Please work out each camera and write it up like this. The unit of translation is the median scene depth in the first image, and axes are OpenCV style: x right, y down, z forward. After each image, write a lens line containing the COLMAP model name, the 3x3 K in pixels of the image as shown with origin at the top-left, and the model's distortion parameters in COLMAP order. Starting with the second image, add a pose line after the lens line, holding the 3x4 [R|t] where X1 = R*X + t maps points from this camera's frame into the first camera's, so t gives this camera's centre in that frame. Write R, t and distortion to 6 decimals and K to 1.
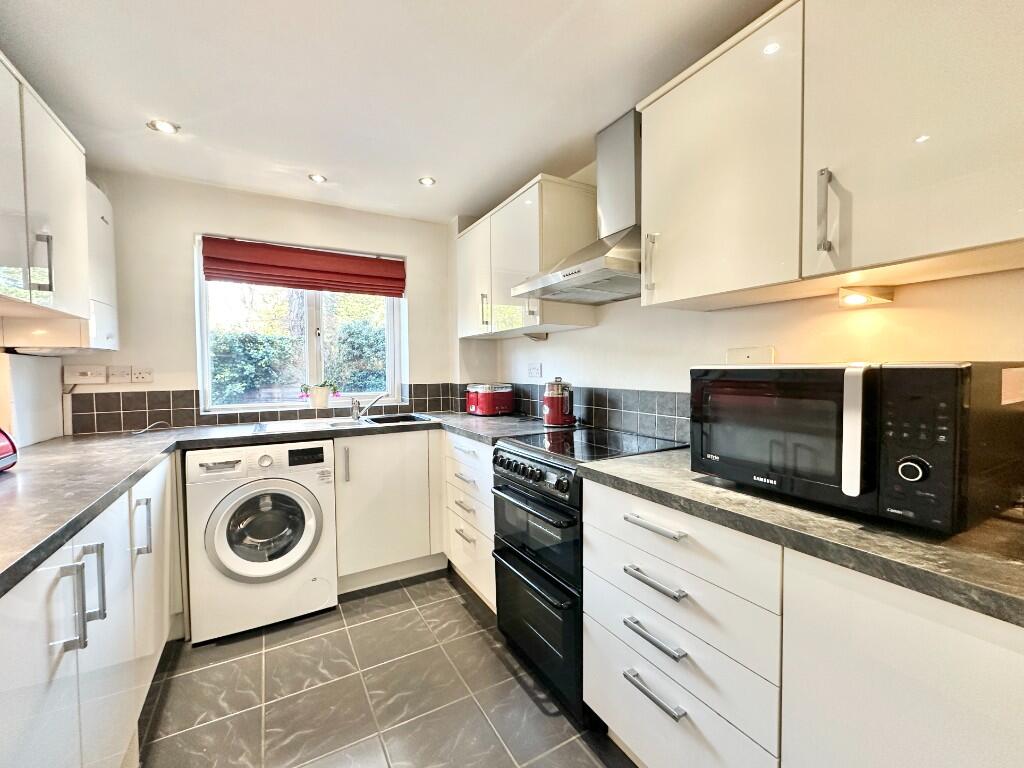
lens RADIAL K [[409.0, 0, 507.9], [0, 409.0, 382.7], [0, 0, 1]] dist [-0.000562, 0.000219]
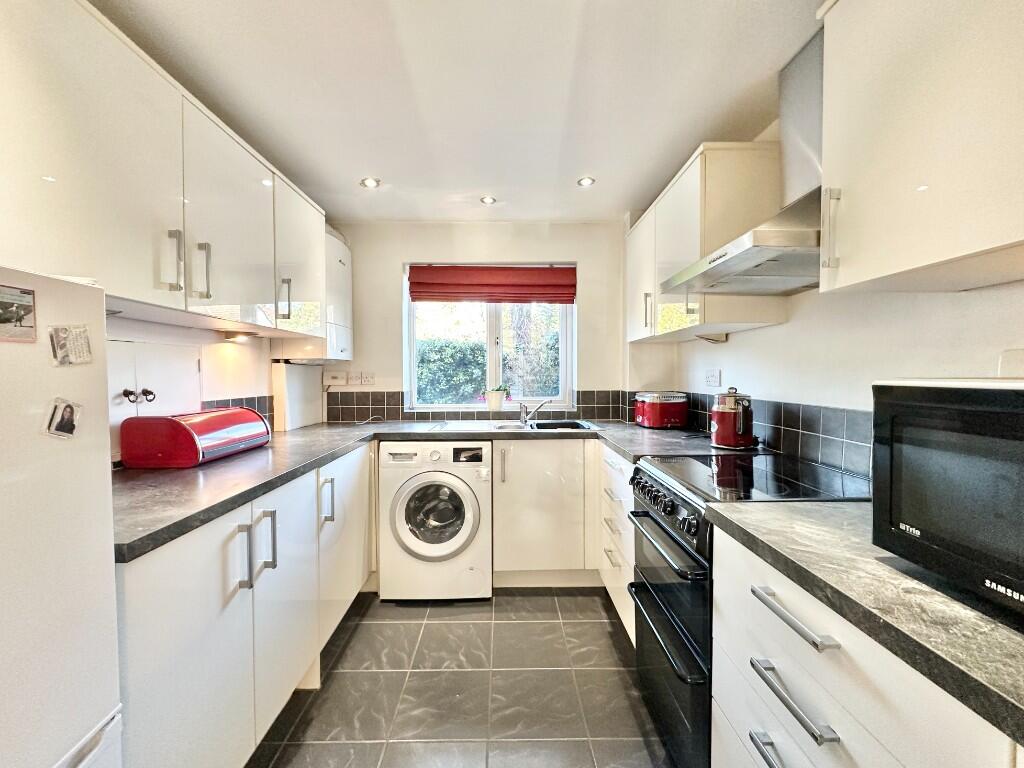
lens RADIAL K [[407.0, 0, 512.0], [0, 407.0, 384.0], [0, 0, 1]] dist [-0.000212, 0.000222]
pose [[0.884744, 0.017351, -0.465754, 0.116472], [-0.020892, 0.999779, -0.002441, -0.009904], [0.465608, 0.011890, 0.884911, 0.083025]]
